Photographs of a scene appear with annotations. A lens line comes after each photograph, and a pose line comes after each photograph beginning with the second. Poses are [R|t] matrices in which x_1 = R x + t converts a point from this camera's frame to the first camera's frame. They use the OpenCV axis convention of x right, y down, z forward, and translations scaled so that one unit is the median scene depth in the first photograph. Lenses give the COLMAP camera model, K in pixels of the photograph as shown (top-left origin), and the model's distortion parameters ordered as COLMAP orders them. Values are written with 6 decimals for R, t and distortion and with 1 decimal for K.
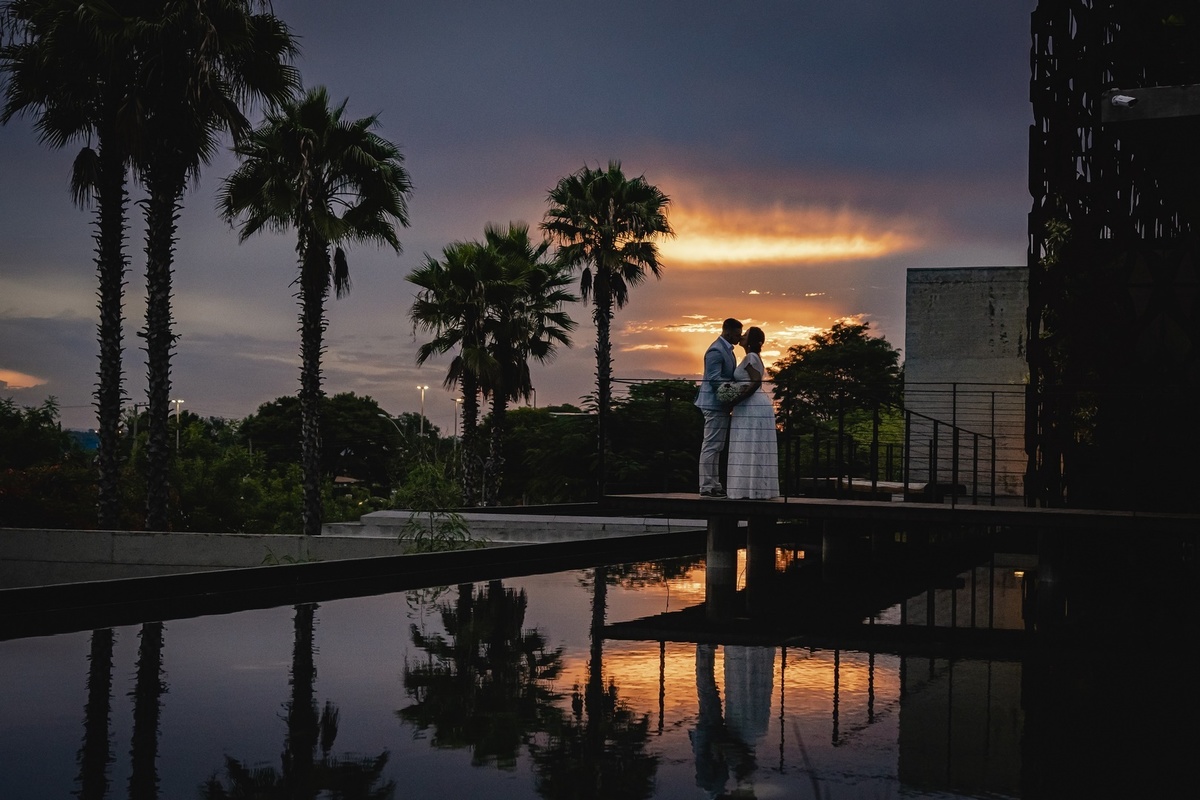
lens RADIAL K [[1797.2, 0, 597.8], [0, 1797.2, 435.9], [0, 0, 1]] dist [0.013842, -0.000624]
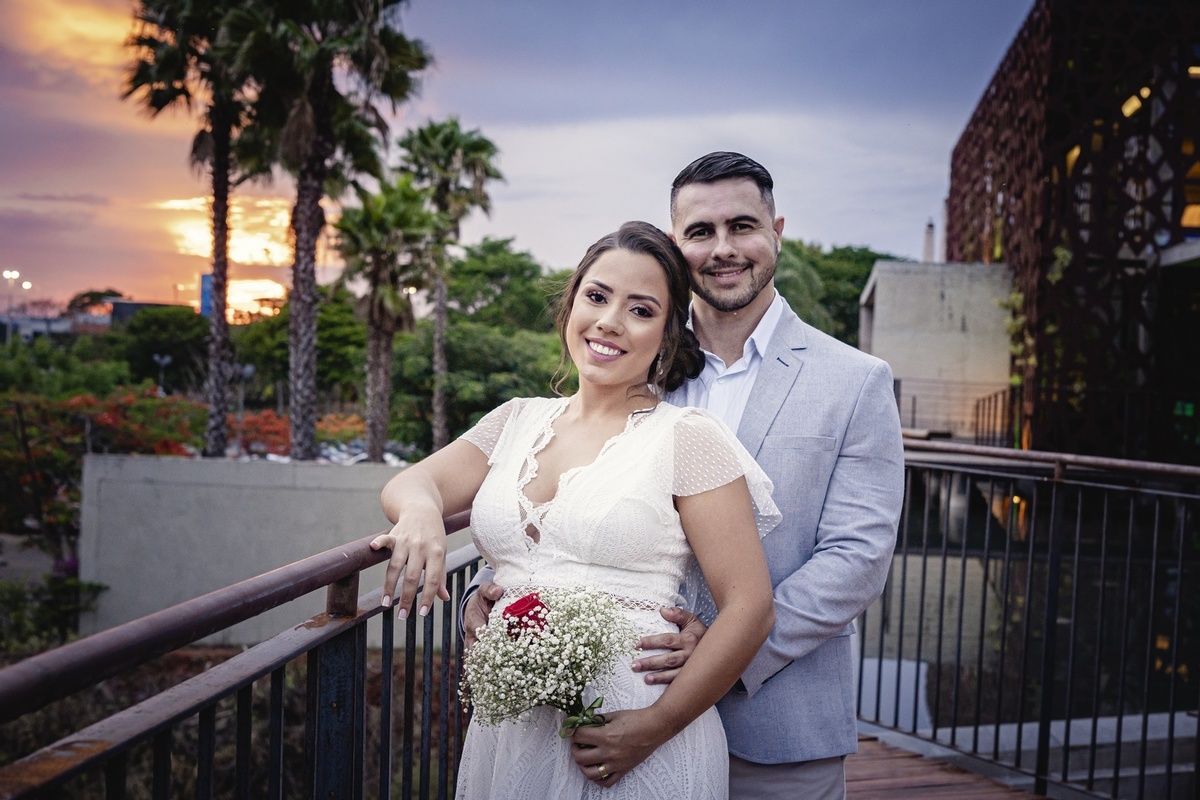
lens RADIAL K [[1797.2, 0, 597.8], [0, 1797.2, 435.9], [0, 0, 1]] dist [0.013842, -0.000624]
pose [[0.961248, 0.010102, 0.275498, -0.246120], [-0.027747, 0.997799, 0.060226, -0.025793], [-0.274284, -0.065536, 0.959413, -0.126481]]
